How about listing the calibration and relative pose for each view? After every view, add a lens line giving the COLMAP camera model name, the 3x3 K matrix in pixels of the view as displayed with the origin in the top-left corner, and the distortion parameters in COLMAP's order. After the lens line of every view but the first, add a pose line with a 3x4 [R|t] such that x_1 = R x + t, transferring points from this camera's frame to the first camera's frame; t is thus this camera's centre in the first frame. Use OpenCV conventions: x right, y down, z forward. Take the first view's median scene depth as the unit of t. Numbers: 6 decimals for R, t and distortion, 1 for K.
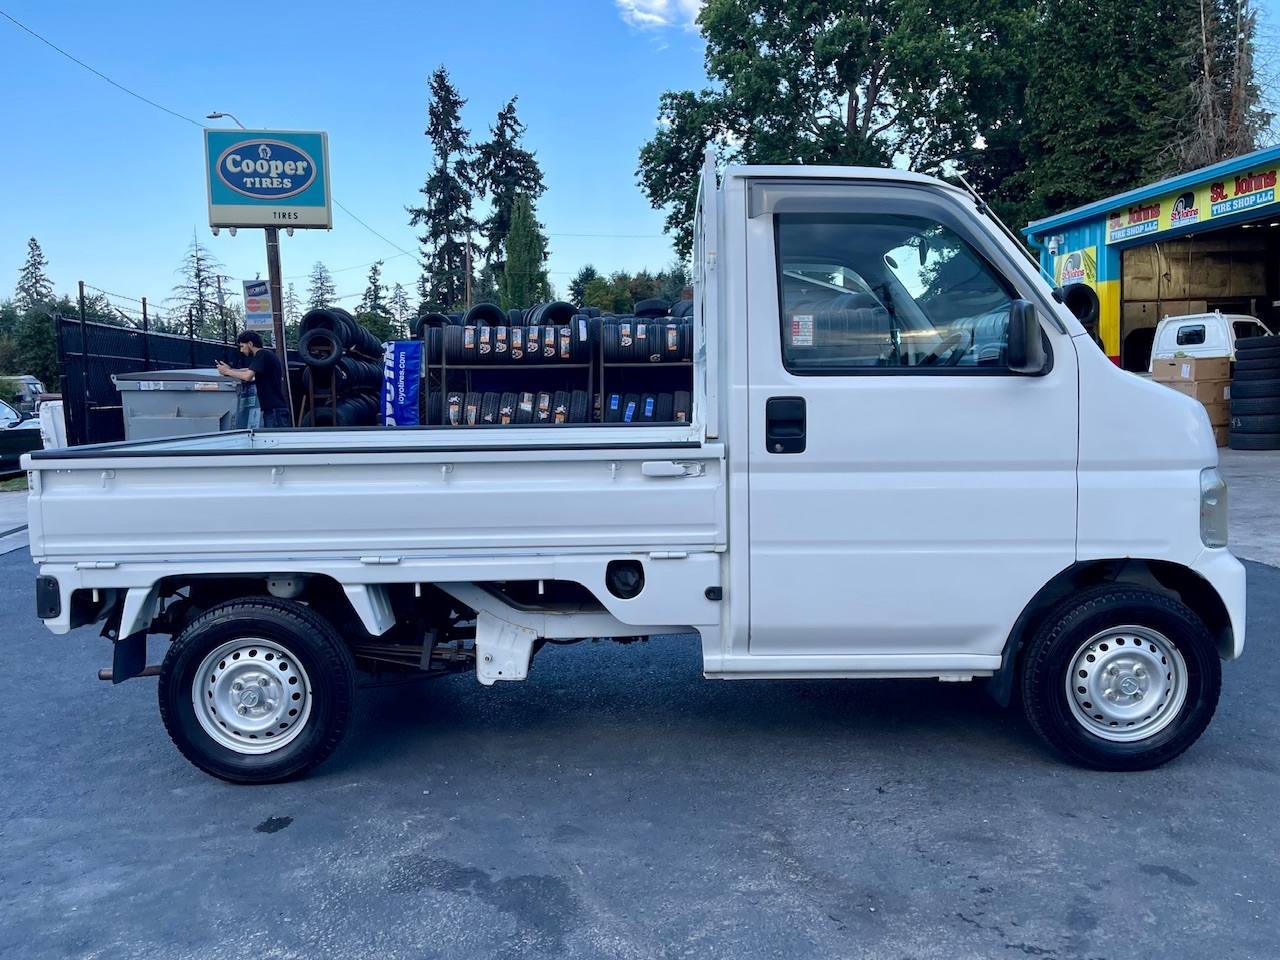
lens RADIAL K [[978.1, 0, 606.6], [0, 978.1, 479.6], [0, 0, 1]] dist [0.056896, -0.088463]
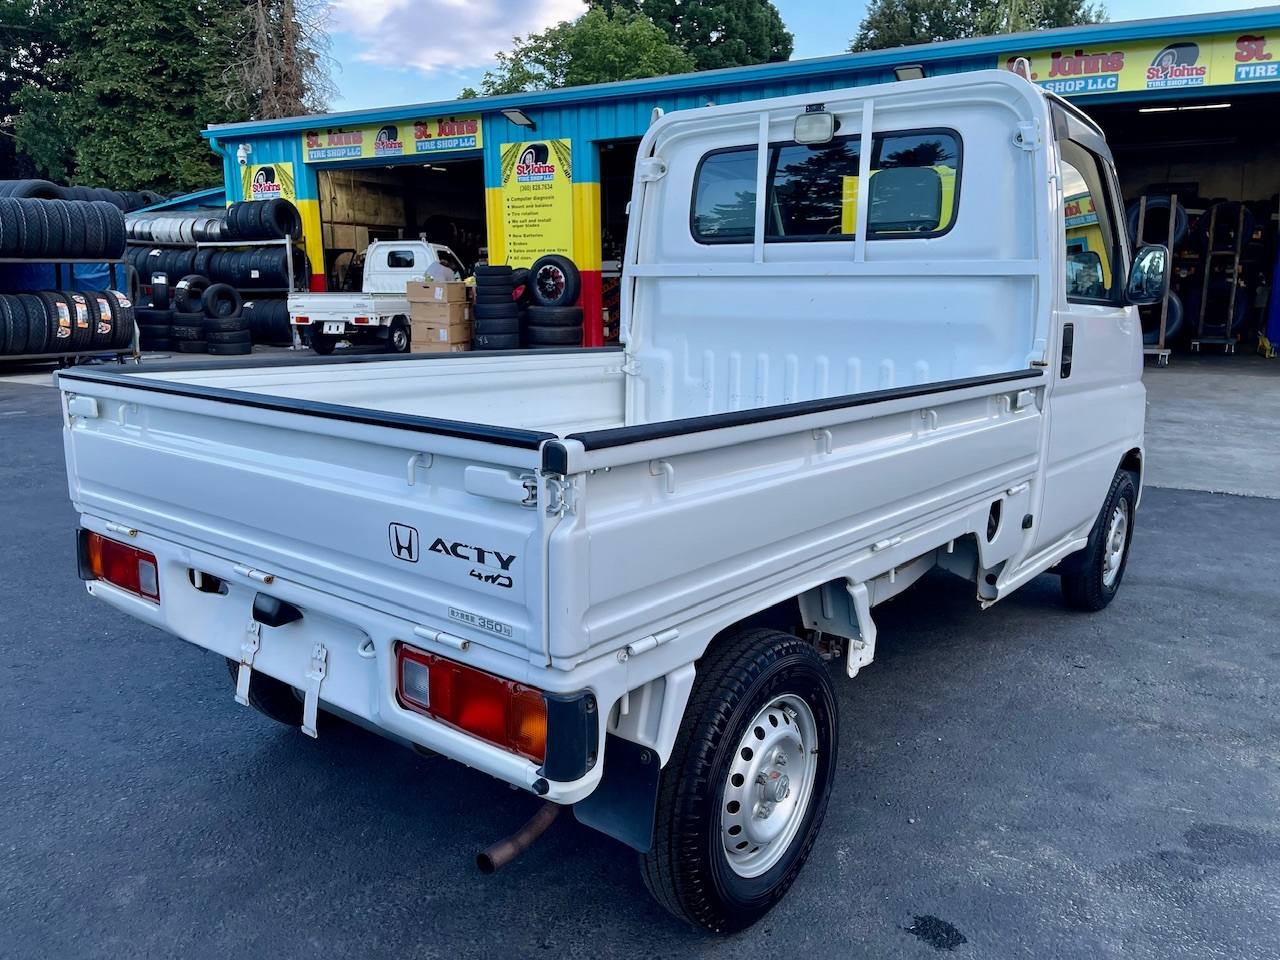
lens RADIAL K [[978.1, 0, 634.2], [0, 978.1, 481.9], [0, 0, 1]] dist [0.056896, -0.088463]
pose [[0.605358, -0.113354, 0.787841, -0.138846], [0.042964, 0.993018, 0.109862, -0.007758], [-0.794793, -0.032657, 0.606001, 0.106905]]
